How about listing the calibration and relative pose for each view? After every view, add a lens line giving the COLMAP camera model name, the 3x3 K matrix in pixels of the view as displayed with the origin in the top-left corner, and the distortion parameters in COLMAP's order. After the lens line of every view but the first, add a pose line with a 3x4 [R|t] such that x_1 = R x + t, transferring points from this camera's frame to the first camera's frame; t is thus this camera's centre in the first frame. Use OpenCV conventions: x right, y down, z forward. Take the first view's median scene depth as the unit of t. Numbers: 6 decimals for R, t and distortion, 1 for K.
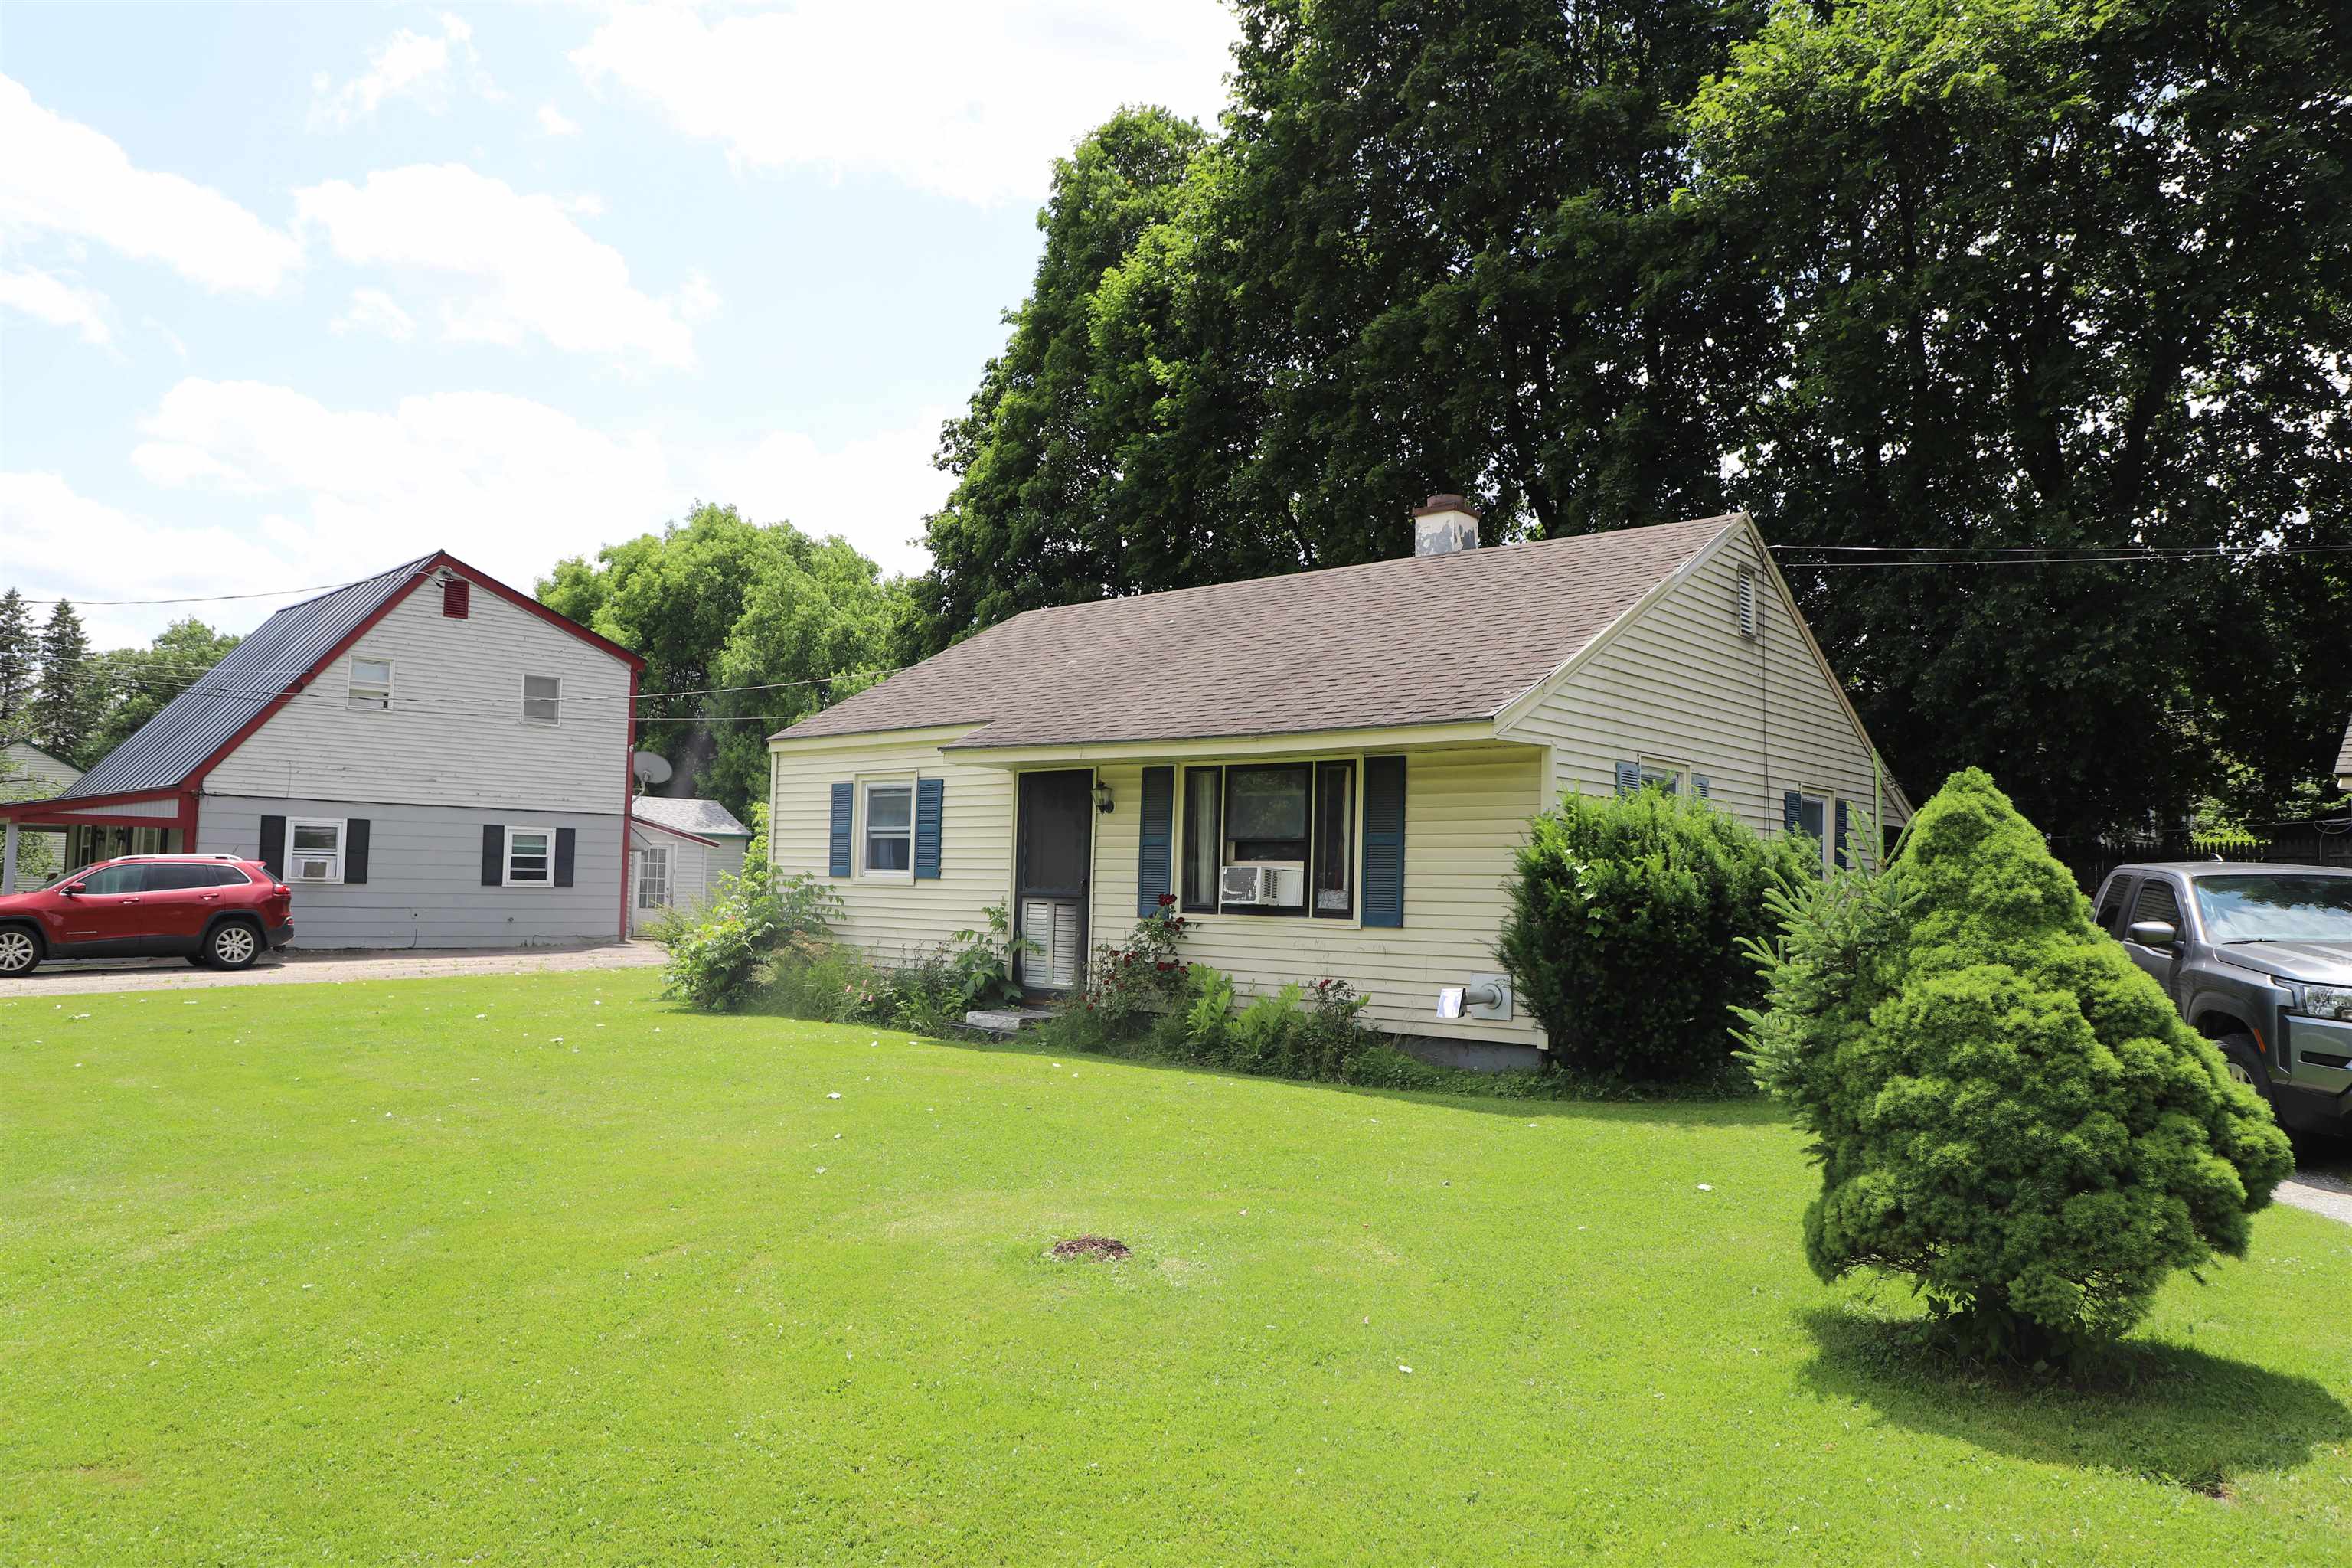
lens RADIAL K [[1602.0, 0, 1176.0], [0, 1602.0, 784.0], [0, 0, 1]] dist [-0.059798, 0.044462]
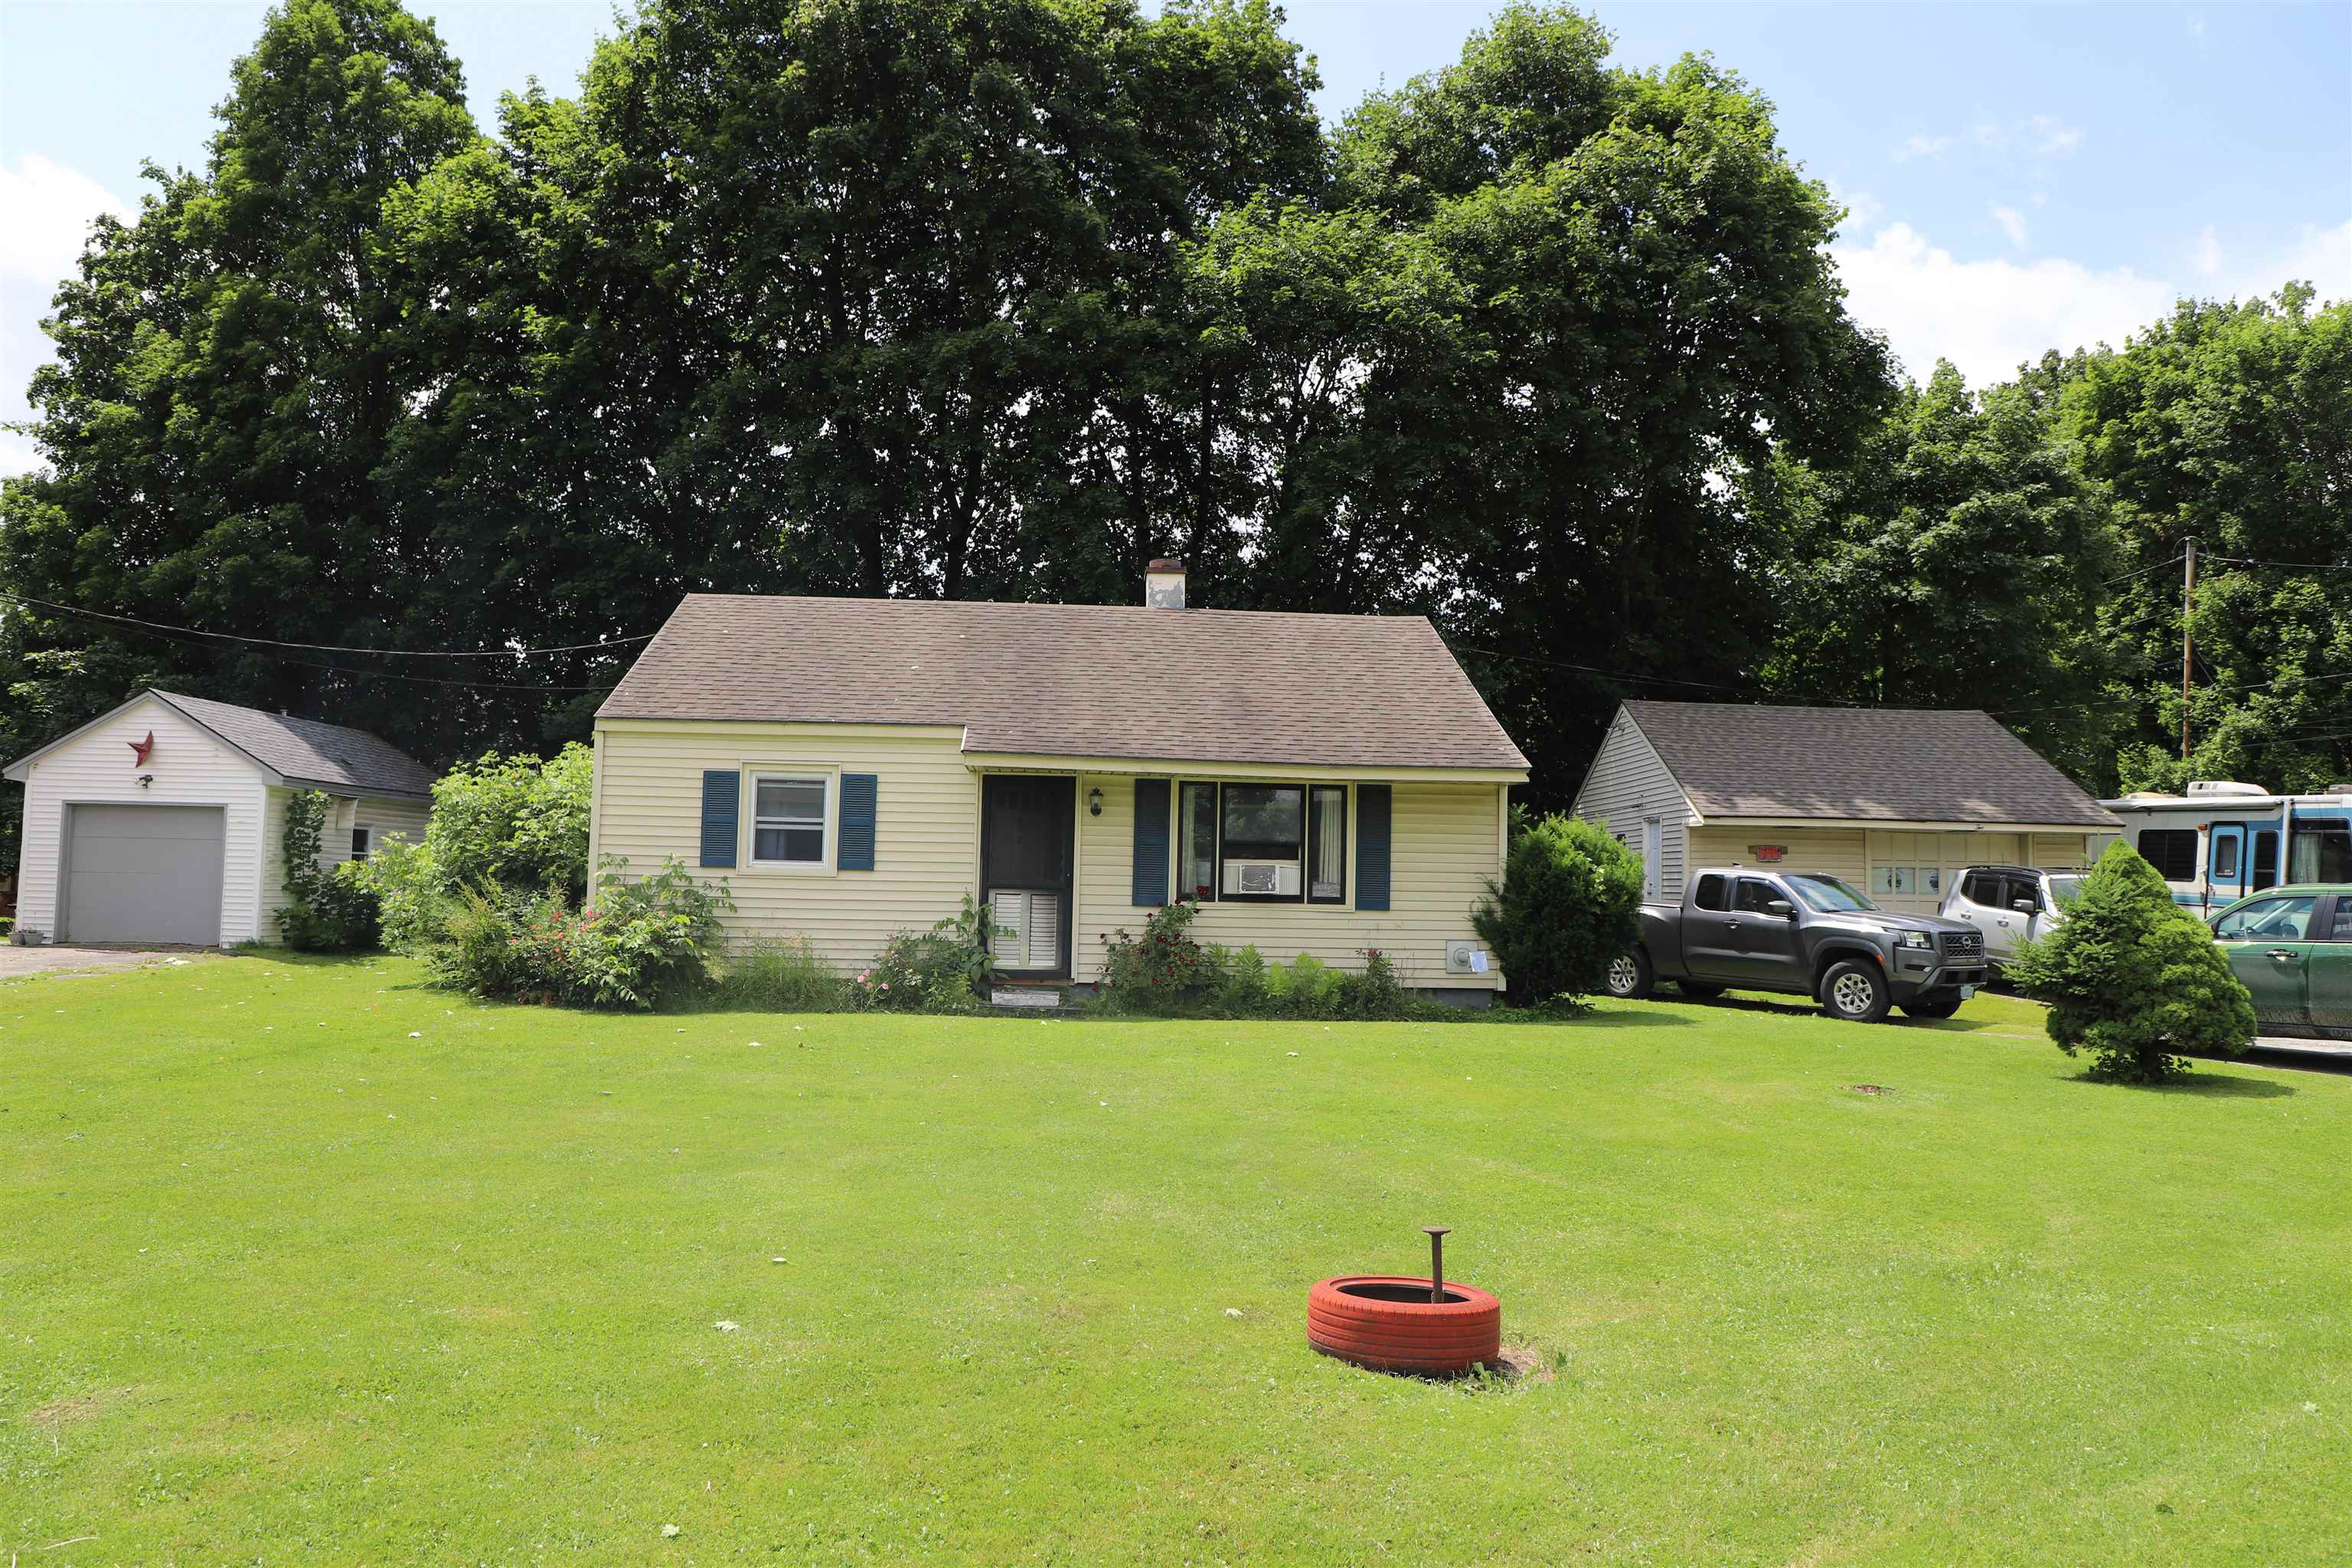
lens RADIAL K [[1602.0, 0, 1176.0], [0, 1602.0, 784.0], [0, 0, 1]] dist [-0.059798, 0.044462]
pose [[0.677541, 0.040703, 0.734358, -0.895199], [-0.051885, 0.998625, -0.007480, 0.000807], [-0.733653, -0.033034, 0.678721, 0.178759]]
